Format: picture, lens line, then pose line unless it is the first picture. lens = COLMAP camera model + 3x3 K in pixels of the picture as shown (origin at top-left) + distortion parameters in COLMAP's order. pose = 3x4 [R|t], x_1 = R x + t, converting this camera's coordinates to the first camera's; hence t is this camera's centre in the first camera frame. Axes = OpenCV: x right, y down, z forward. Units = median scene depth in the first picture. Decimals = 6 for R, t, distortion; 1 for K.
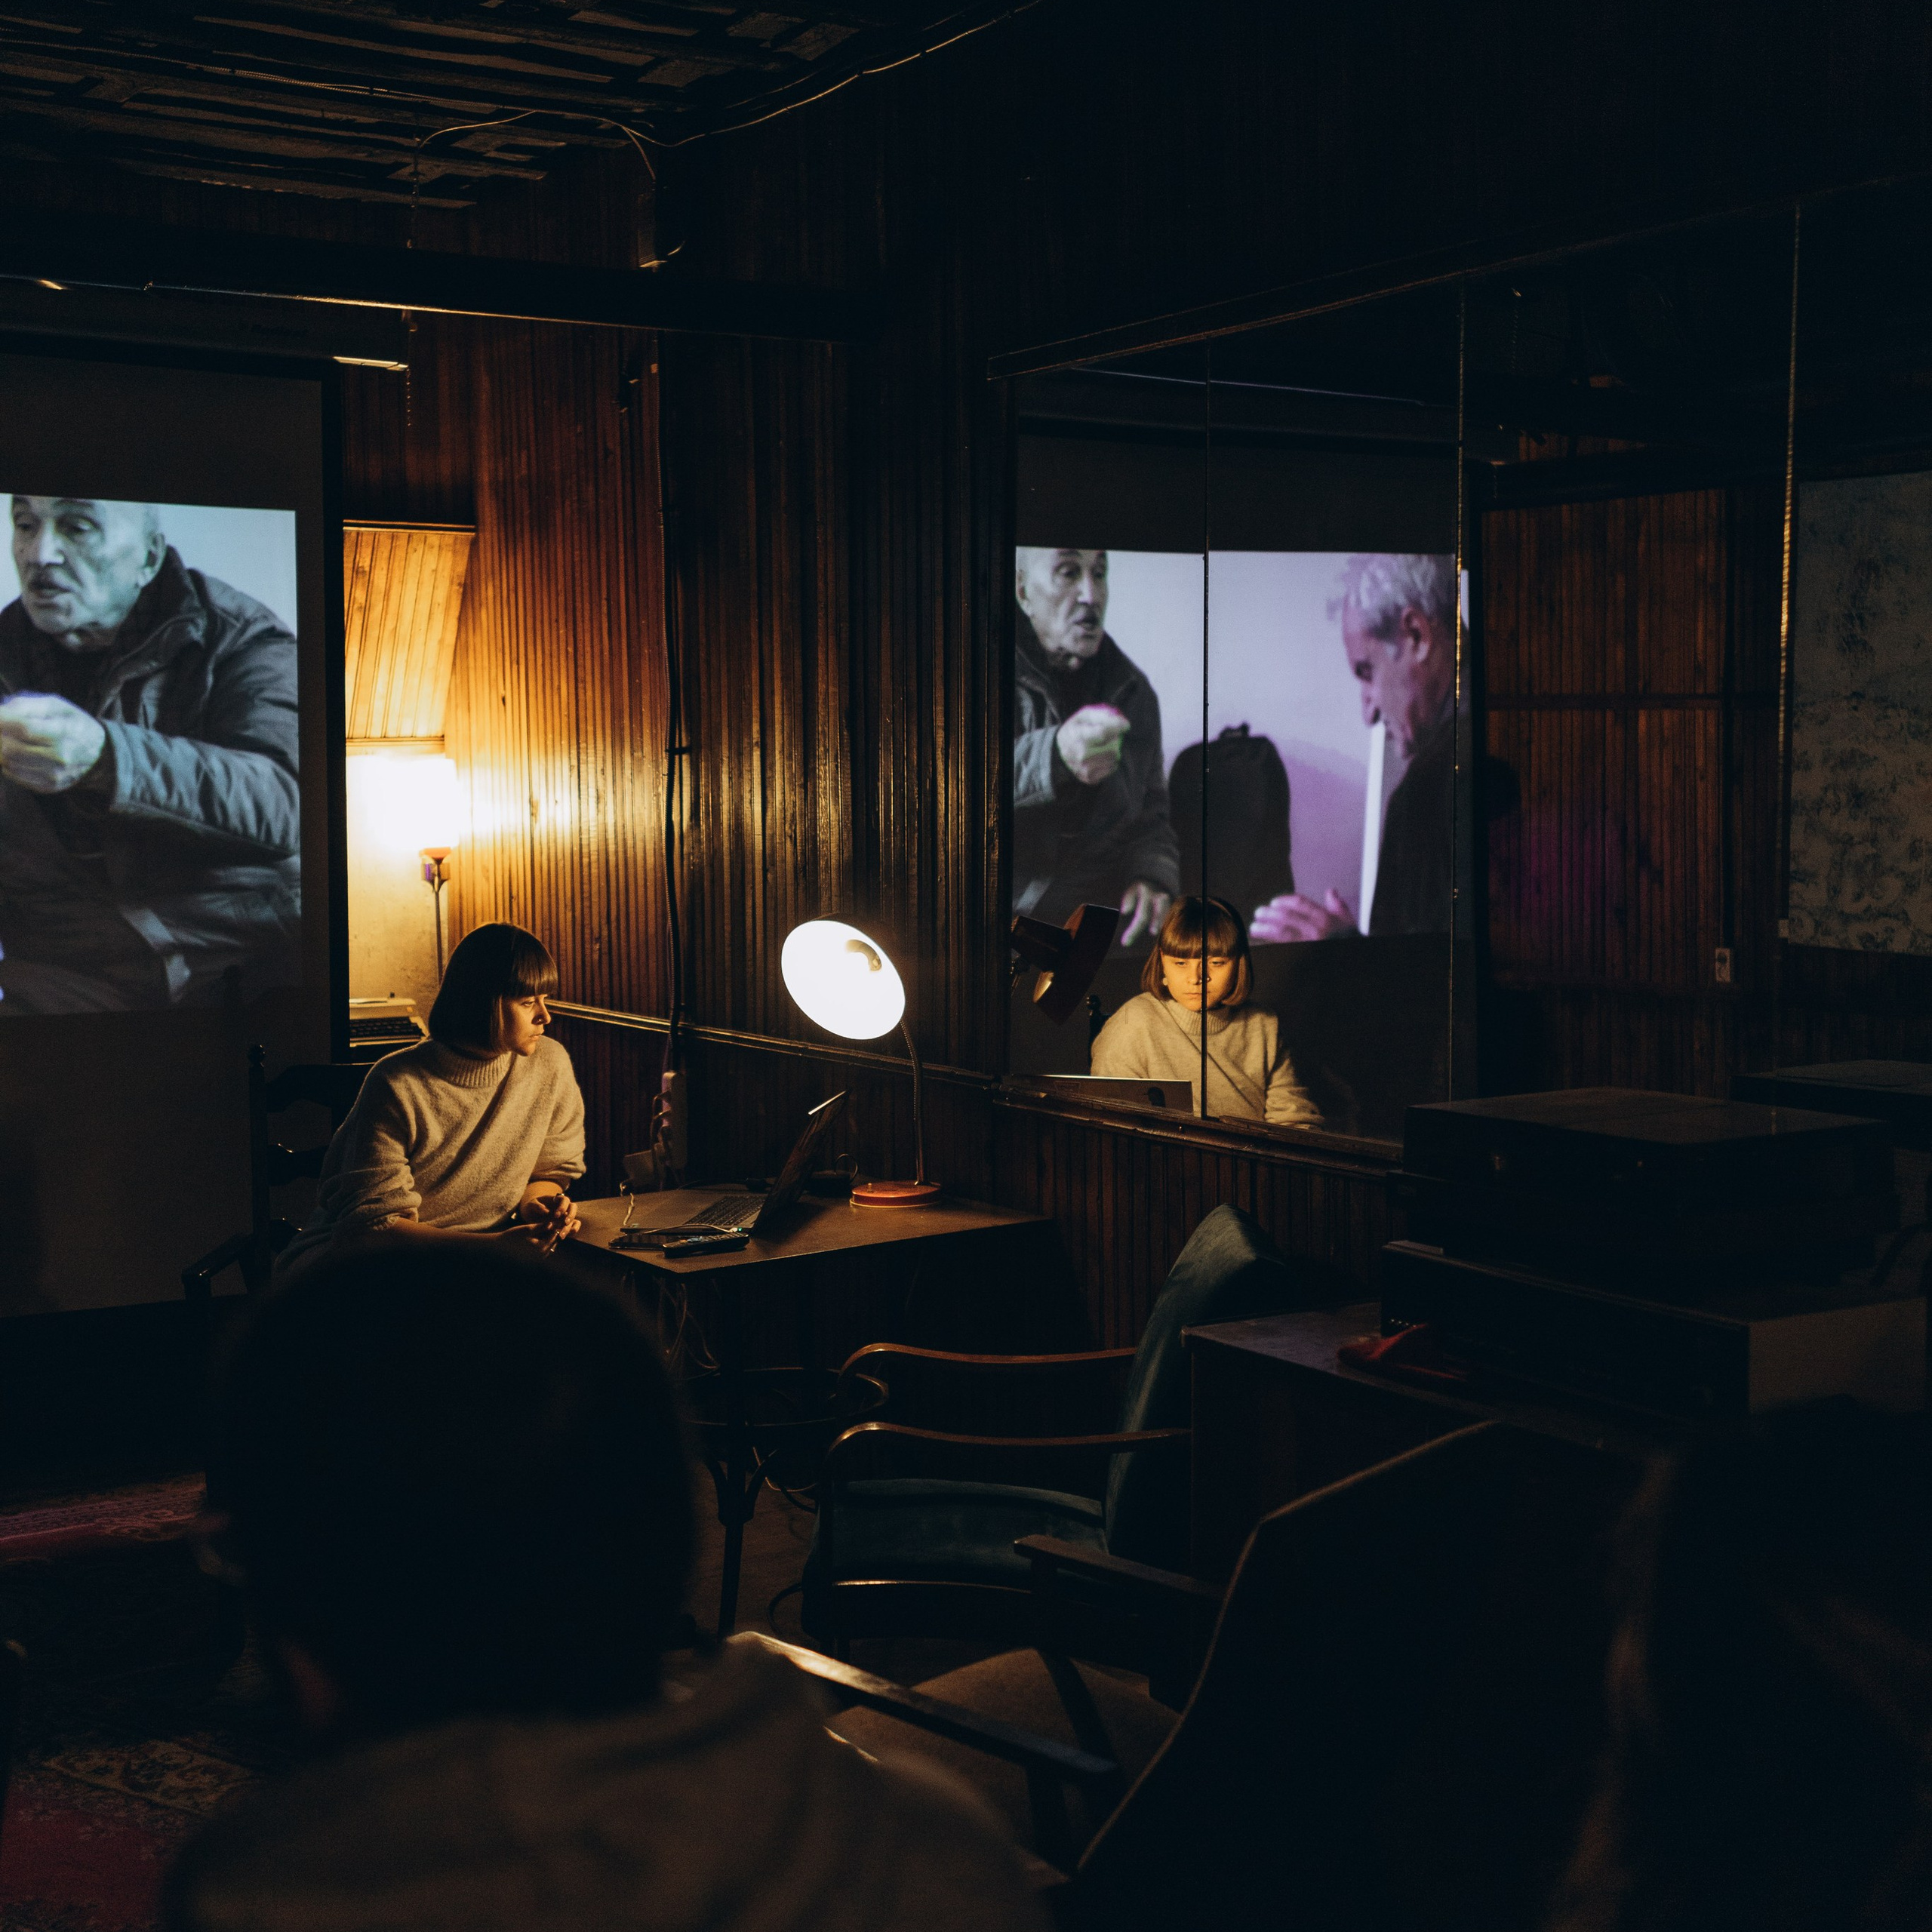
lens RADIAL K [[2689.7, 0, 970.5], [0, 2689.7, 969.7], [0, 0, 1]] dist [0.046906, 0.001858]
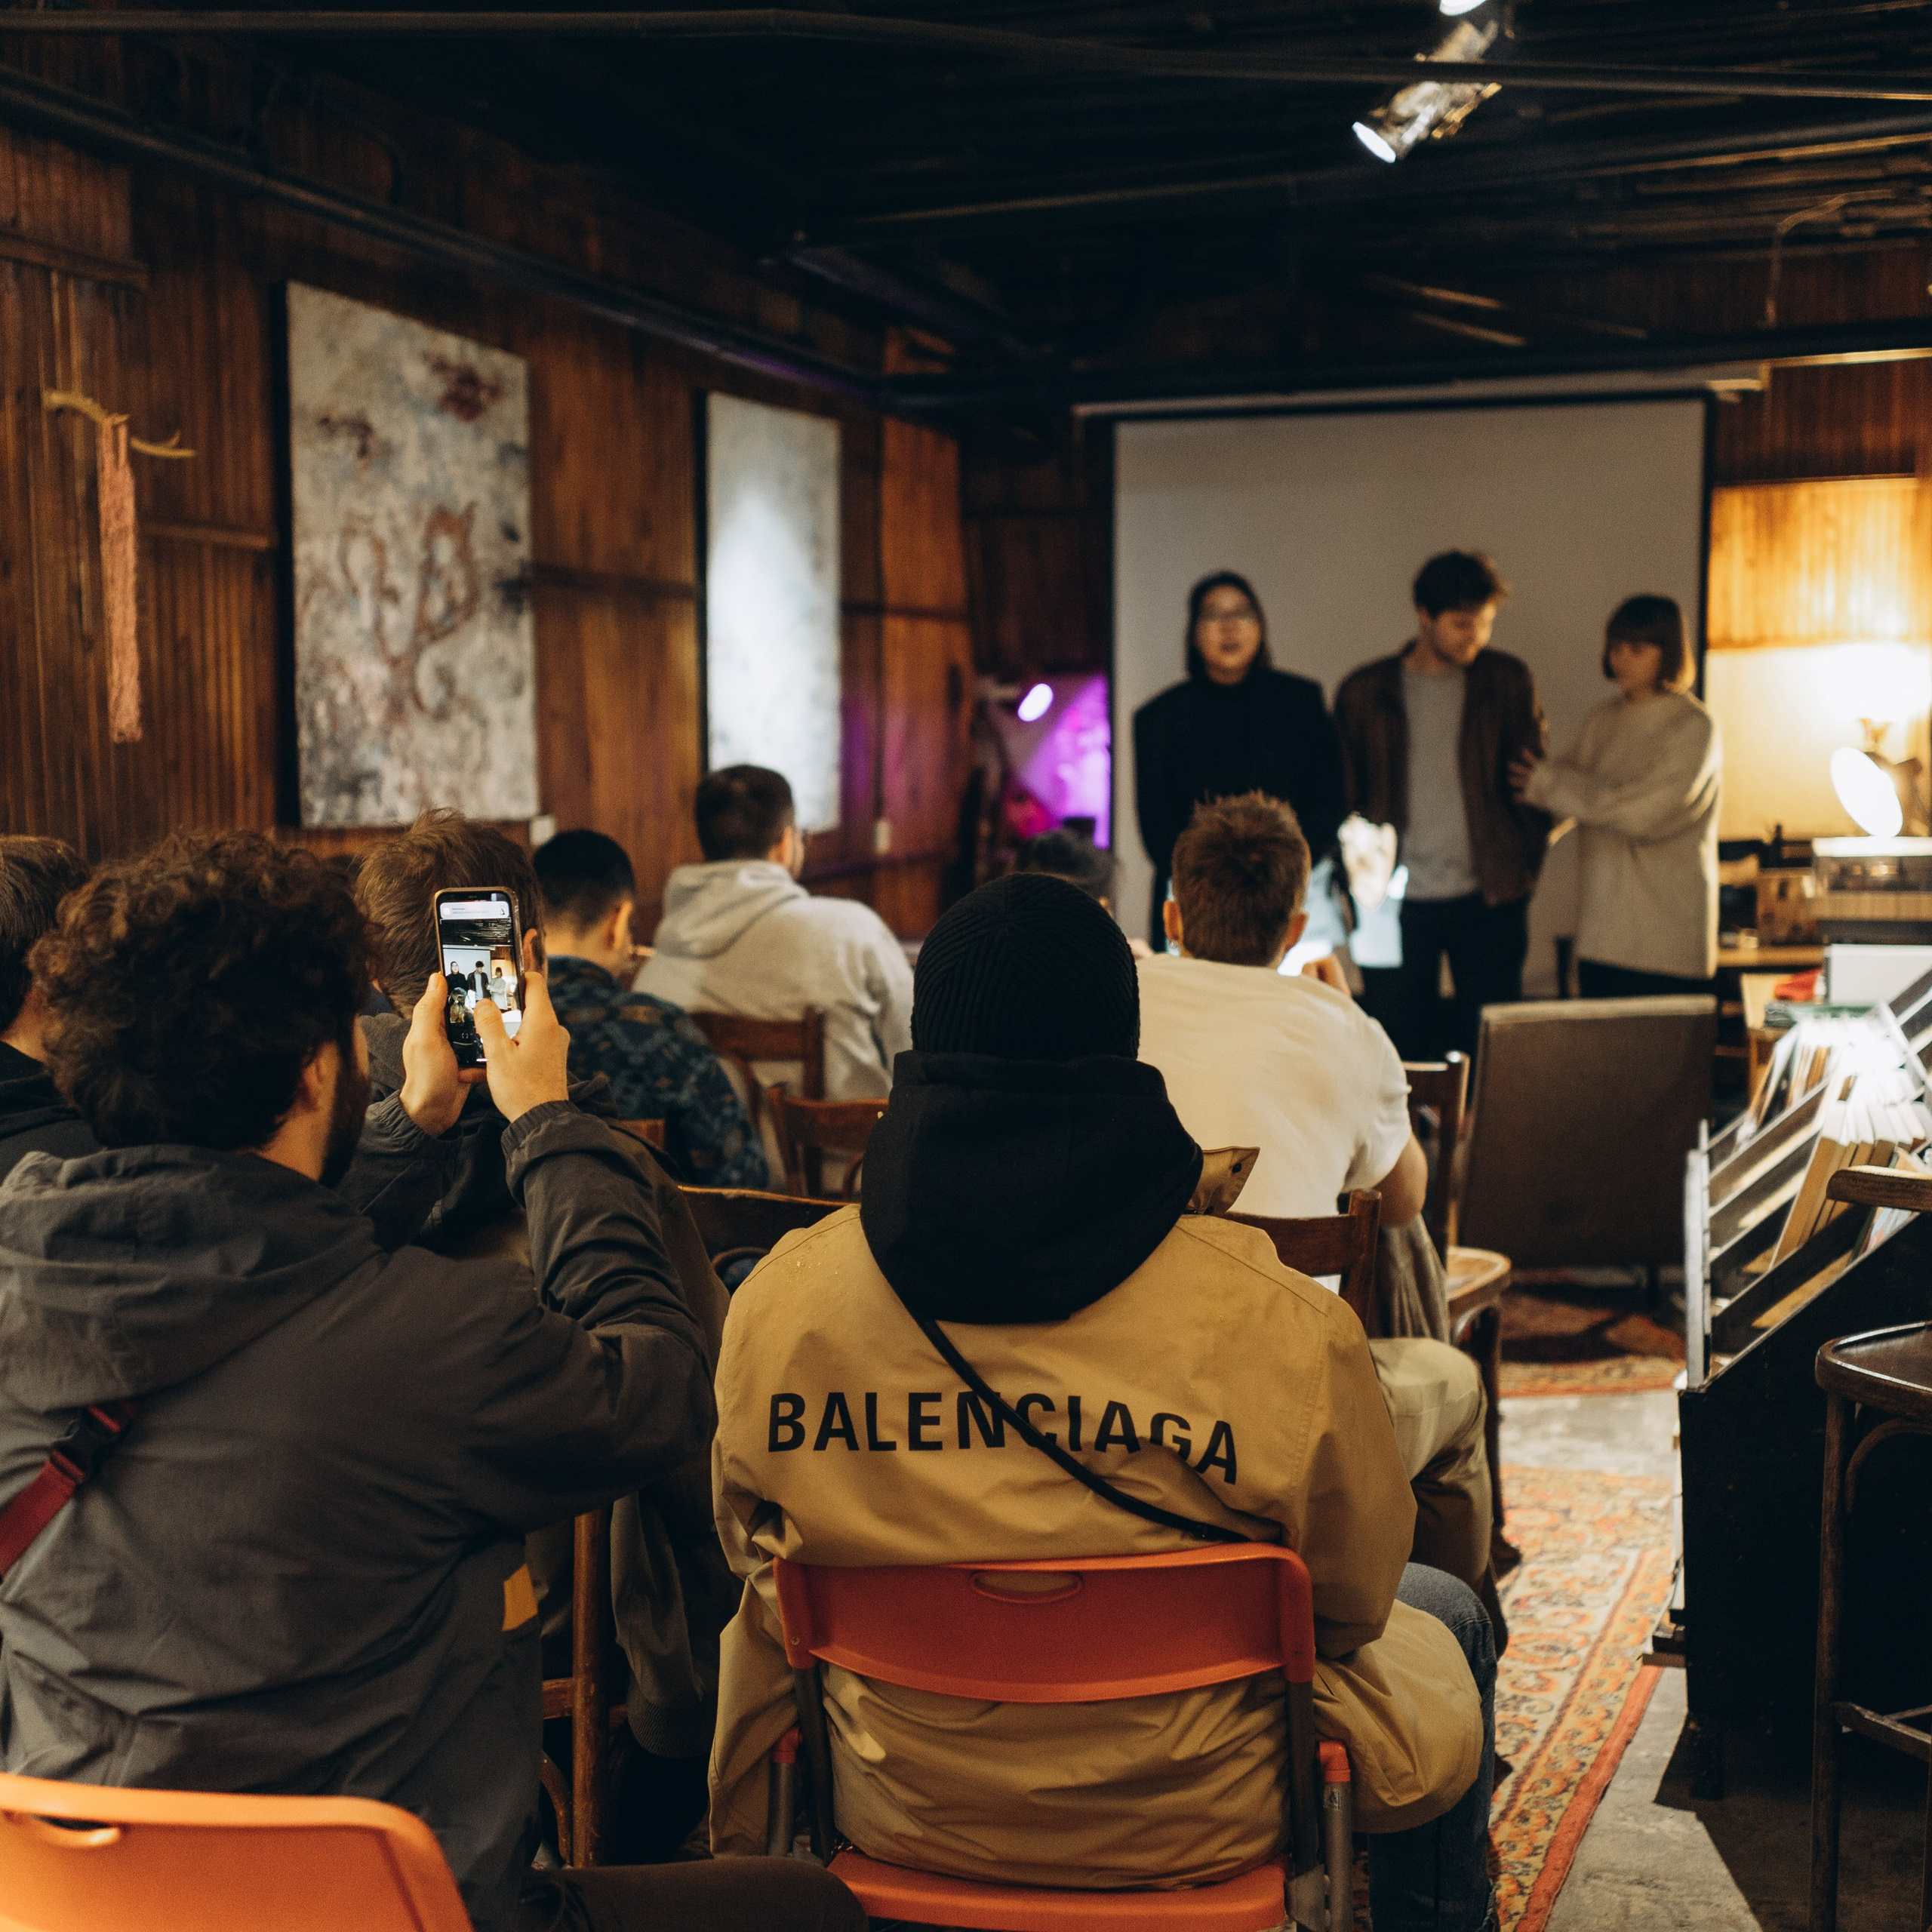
lens RADIAL K [[2701.7, 0, 961.1], [0, 2701.7, 967.9], [0, 0, 1]] dist [0.052752, -0.024114]
pose [[0.656196, 0.067817, -0.751537, 0.605430], [-0.044341, 0.997698, 0.051314, 0.036296], [0.753287, -0.000349, 0.657692, -0.291371]]
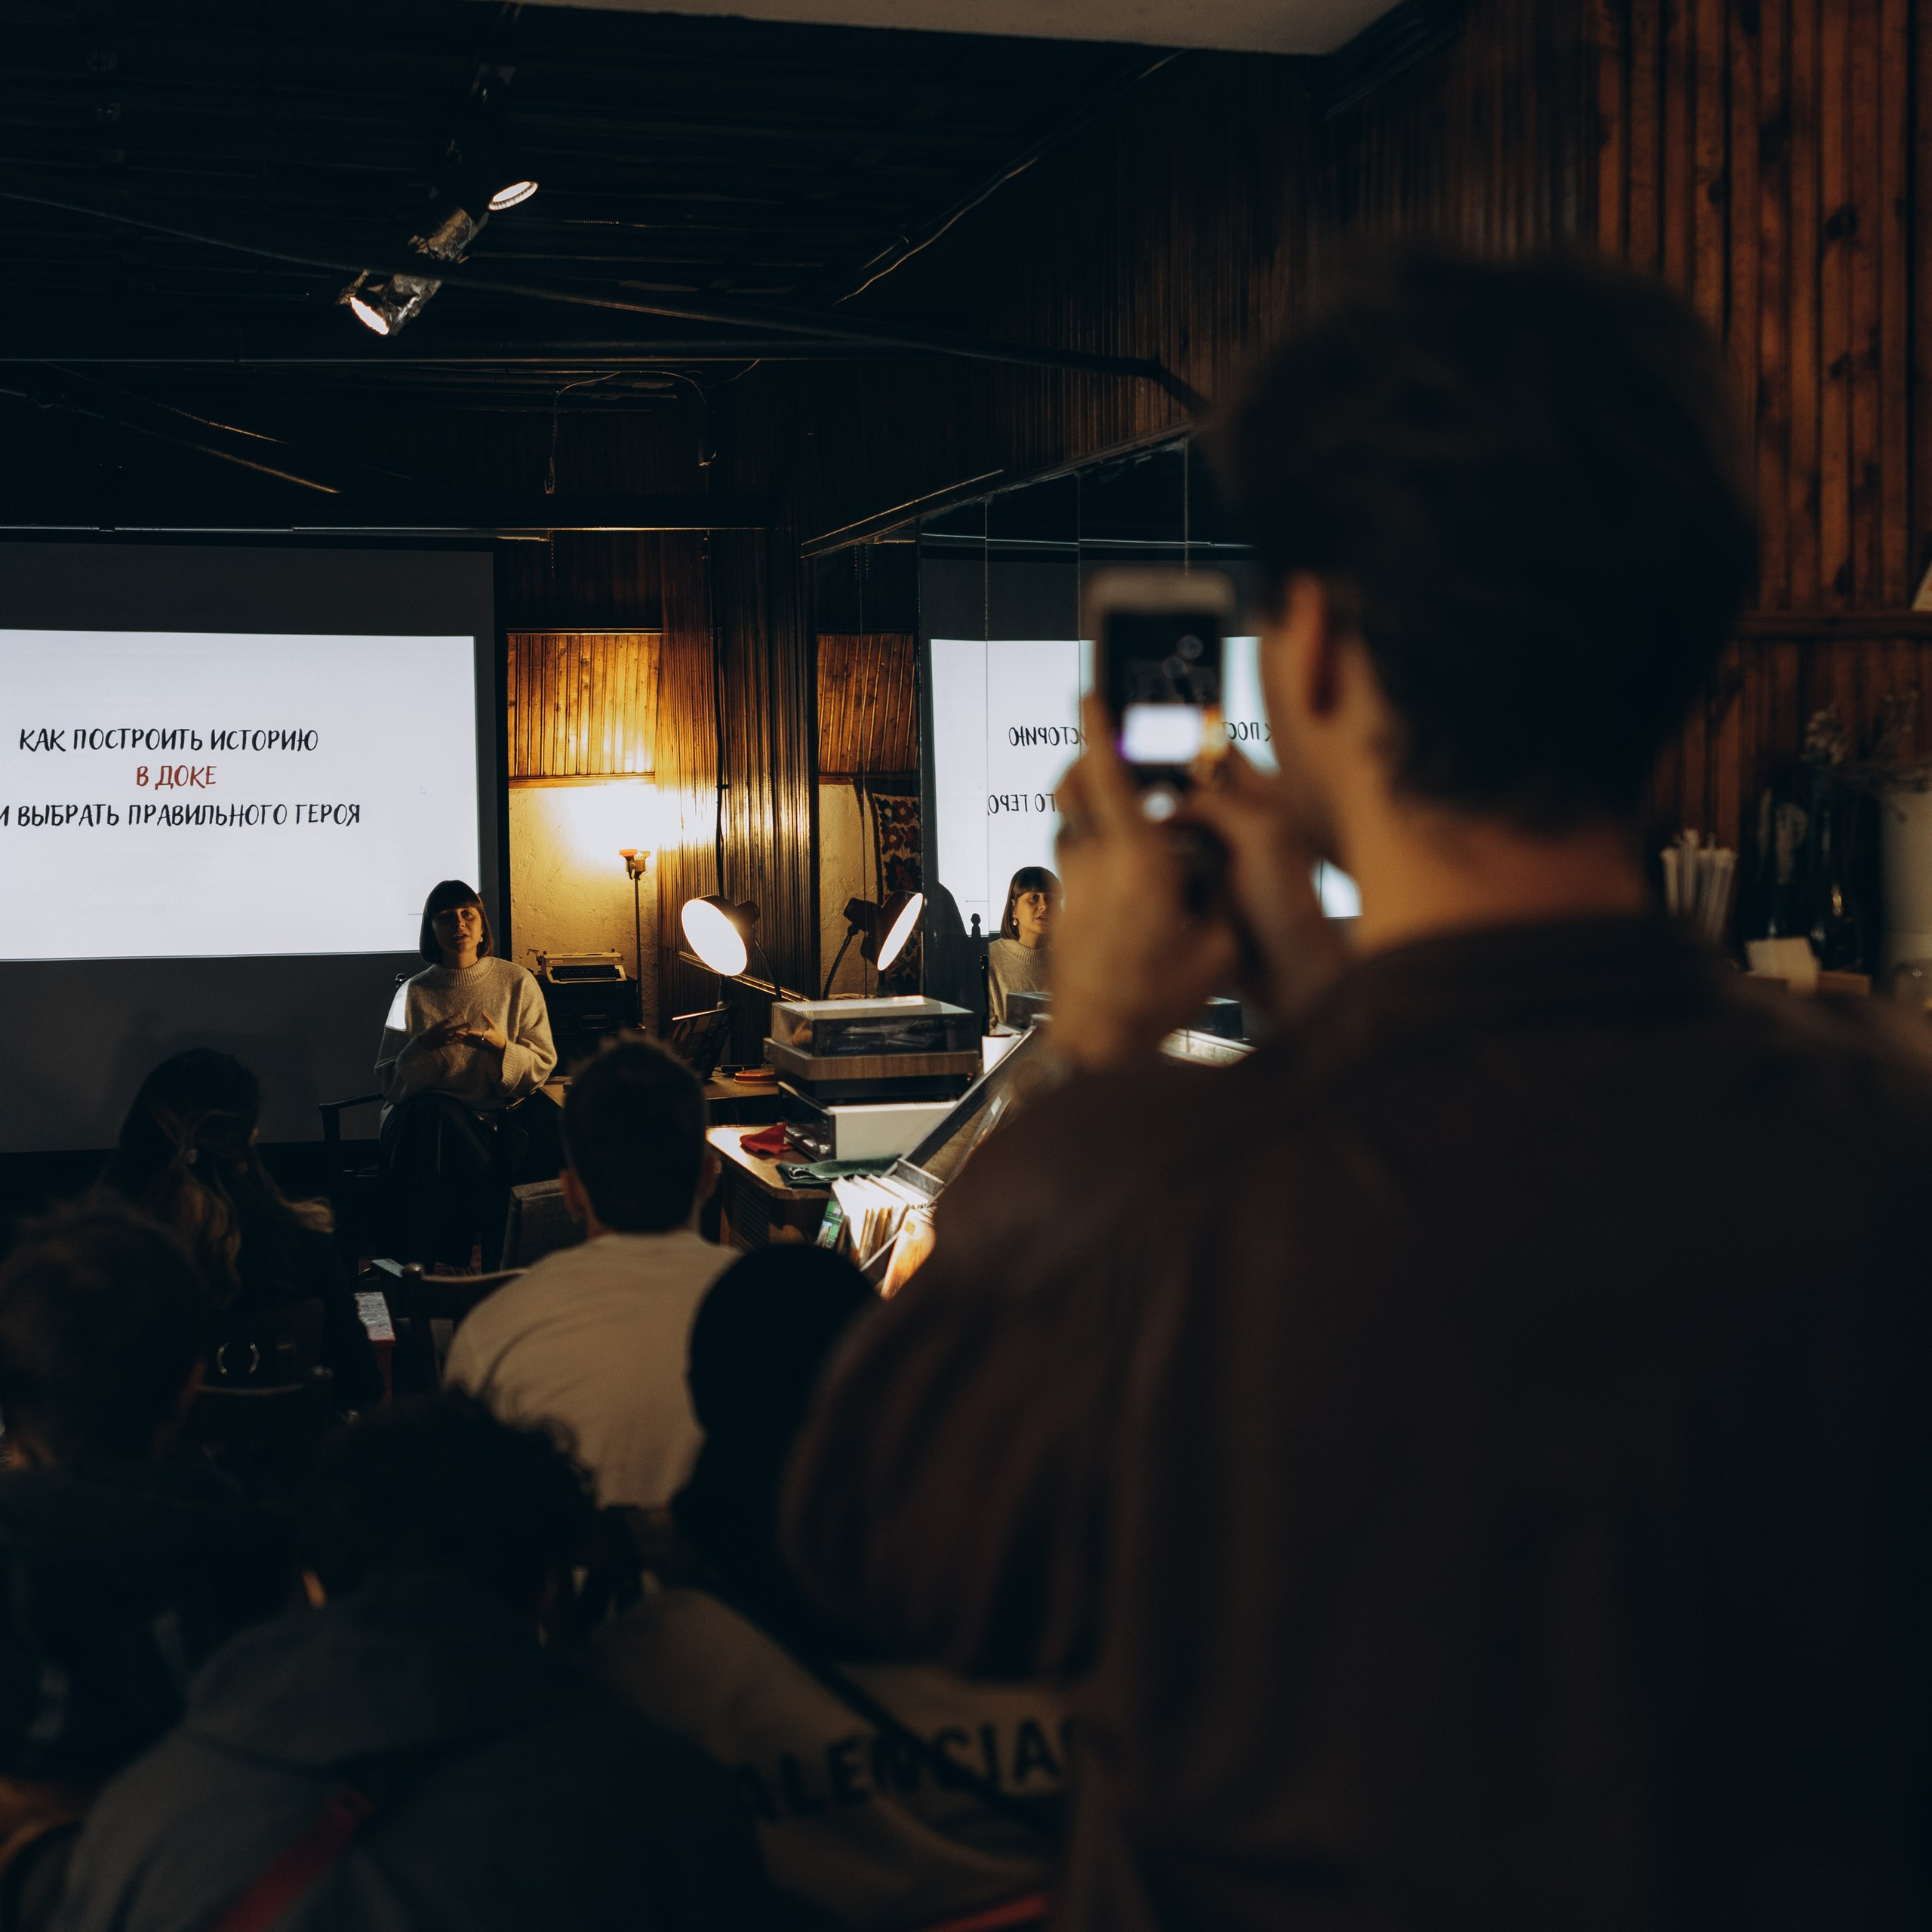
lens RADIAL K [[2689.7, 0, 970.5], [0, 2689.7, 969.7], [0, 0, 1]] dist [0.046906, 0.001858]
pose [[0.955212, 0.015279, -0.295526, 0.451120], [-0.013429, 0.999875, 0.008290, 0.005934], [0.295616, -0.003950, 0.955299, -0.375955]]
